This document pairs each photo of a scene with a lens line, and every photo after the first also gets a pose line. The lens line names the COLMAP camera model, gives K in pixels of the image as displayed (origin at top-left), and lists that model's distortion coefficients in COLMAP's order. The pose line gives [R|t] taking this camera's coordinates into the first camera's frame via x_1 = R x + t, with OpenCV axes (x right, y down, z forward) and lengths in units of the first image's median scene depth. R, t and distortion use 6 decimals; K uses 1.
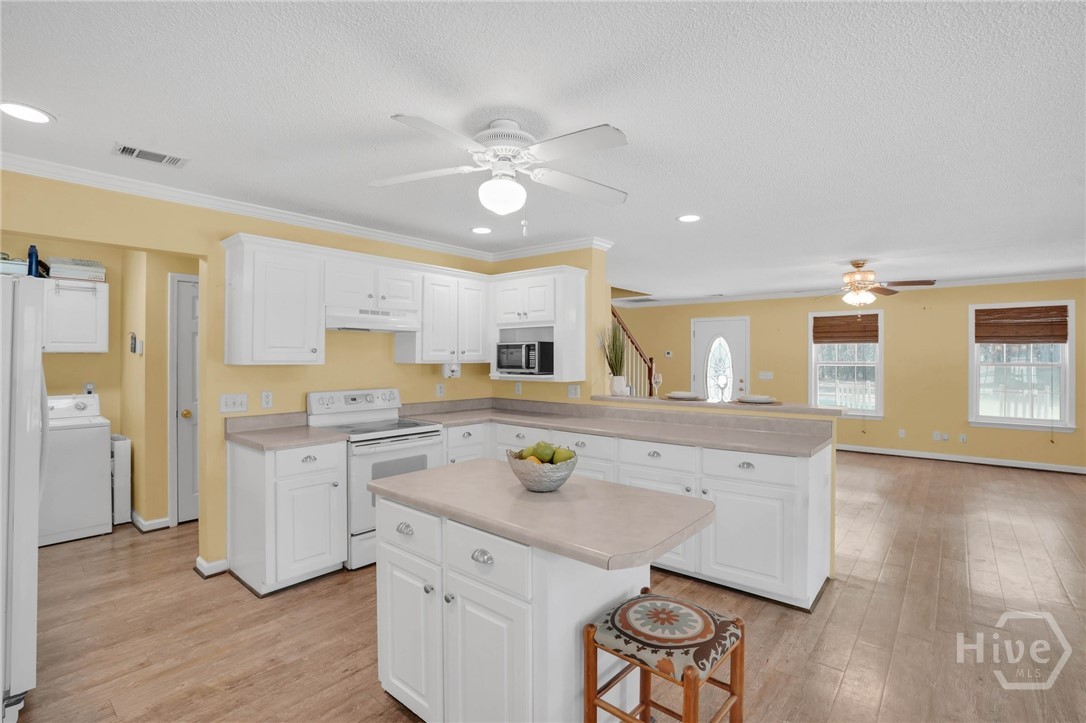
lens RADIAL K [[505.6, 0, 544.6], [0, 505.6, 353.2], [0, 0, 1]] dist [-0.065205, 0.028984]
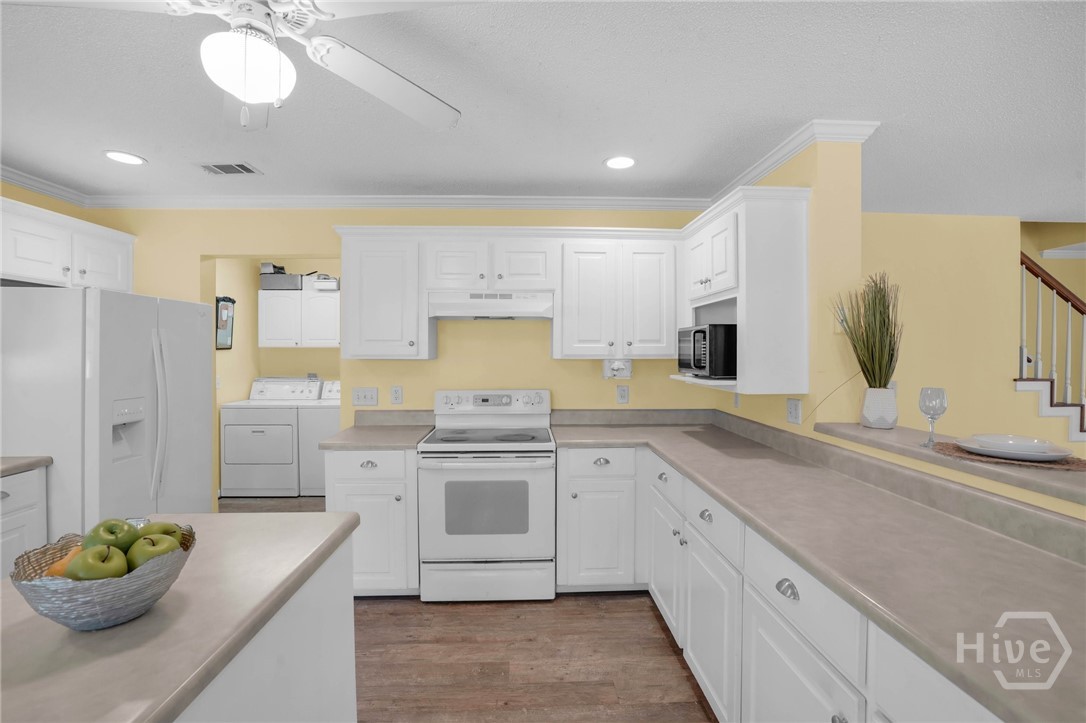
lens RADIAL K [[505.6, 0, 544.6], [0, 505.6, 353.2], [0, 0, 1]] dist [-0.065205, 0.028984]
pose [[0.677405, 0.000965, -0.735609, 0.307282], [0.007141, 0.999943, 0.007888, 0.005843], [0.735575, -0.010597, 0.677360, 0.477863]]
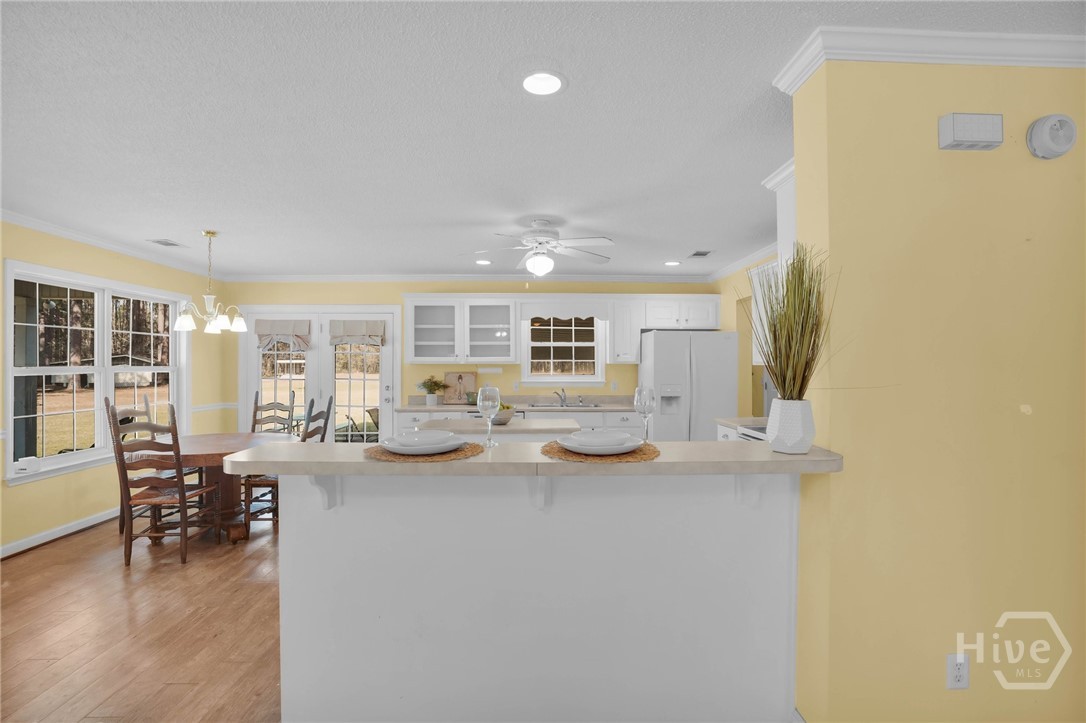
lens RADIAL K [[505.6, 0, 544.6], [0, 505.6, 353.2], [0, 0, 1]] dist [-0.065205, 0.028984]
pose [[-0.748330, -0.016908, -0.663111, 0.583183], [0.002649, 0.999591, -0.028477, 0.022952], [0.663321, -0.023066, -0.747979, 1.280911]]
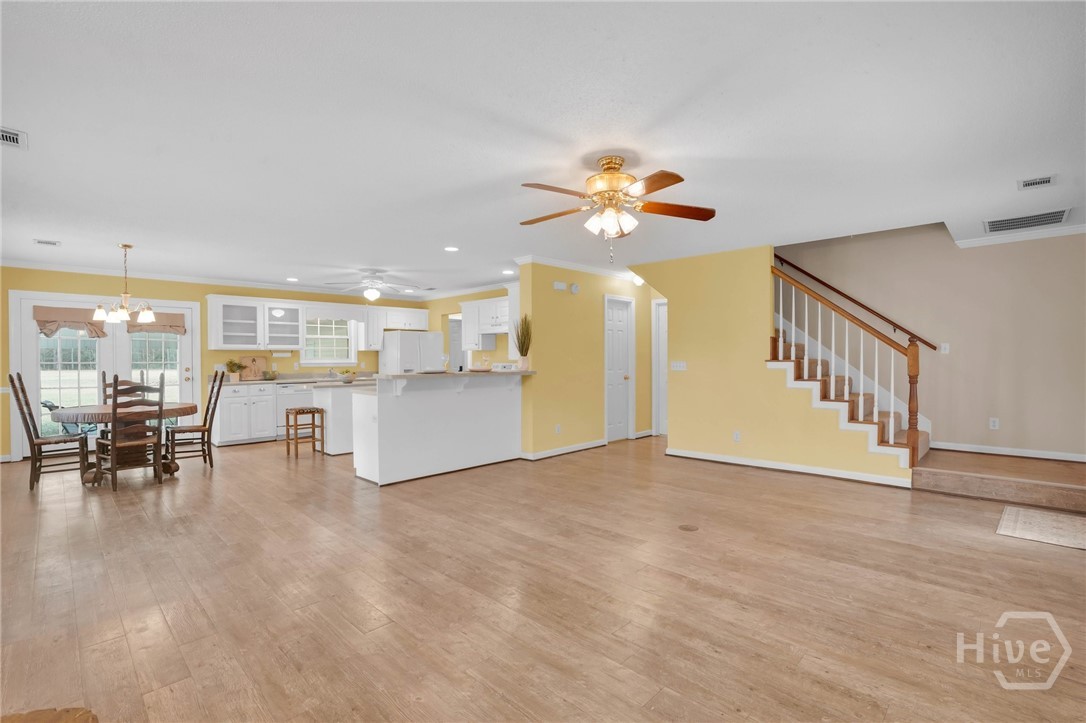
lens RADIAL K [[505.6, 0, 544.6], [0, 505.6, 353.2], [0, 0, 1]] dist [-0.065205, 0.028984]
pose [[-0.080578, -0.011048, -0.996687, 1.639343], [0.009719, 0.999882, -0.011869, 0.058419], [0.996701, -0.010643, -0.080461, 1.291183]]
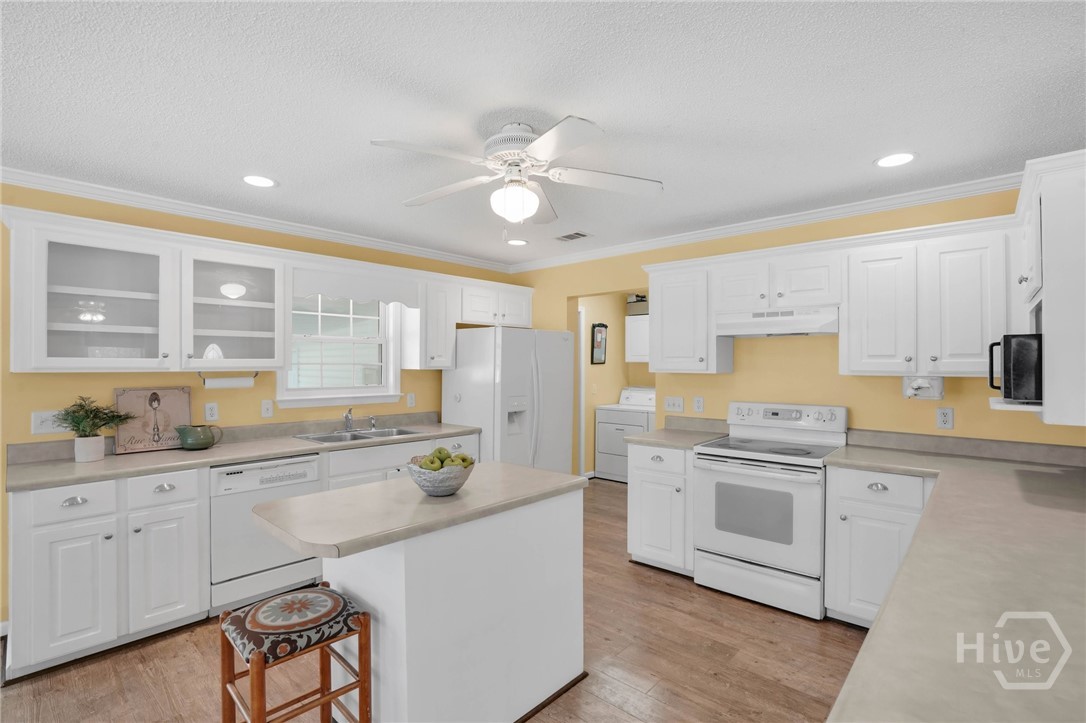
lens RADIAL K [[505.6, 0, 544.6], [0, 505.6, 353.2], [0, 0, 1]] dist [-0.065205, 0.028984]
pose [[-0.036296, -0.023579, -0.999063, 0.497869], [0.004360, 0.999708, -0.023753, 0.004086], [0.999332, -0.005218, -0.036182, 0.605123]]
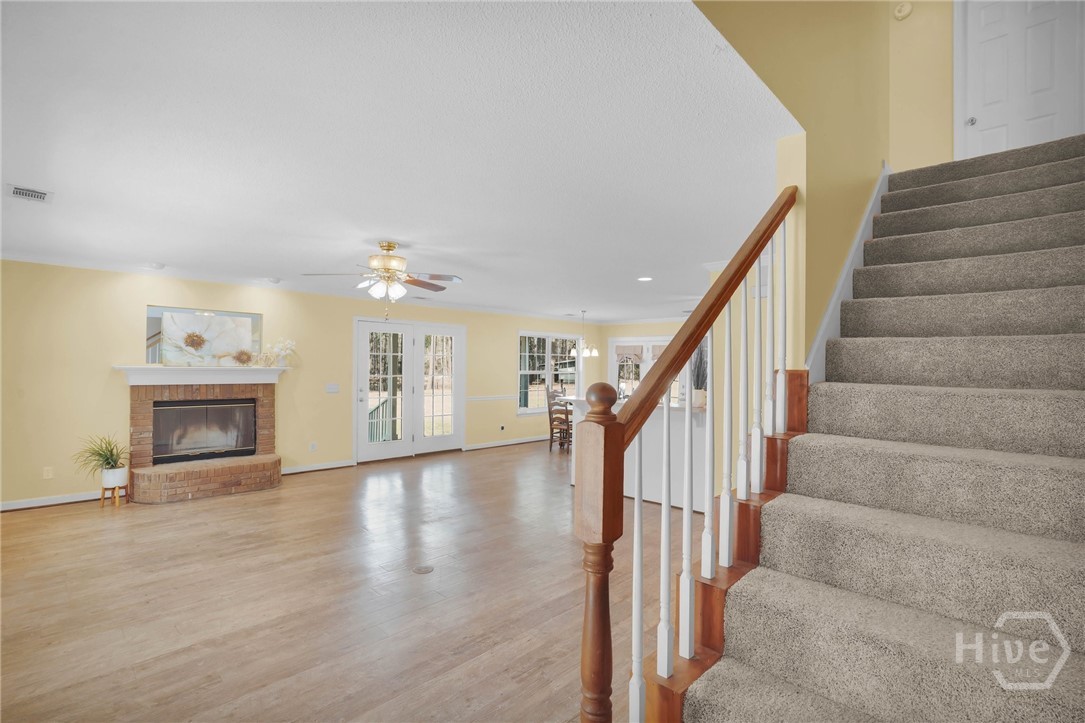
lens RADIAL K [[492.3, 0, 514.8], [0, 492.3, 361.4], [0, 0, 1]] dist [-0.000080, 0.023986]
pose [[-0.993586, -0.008132, 0.112787, 0.476647], [-0.009487, 0.999889, -0.011478, -0.003897], [-0.112681, -0.012474, -0.993553, 2.329639]]
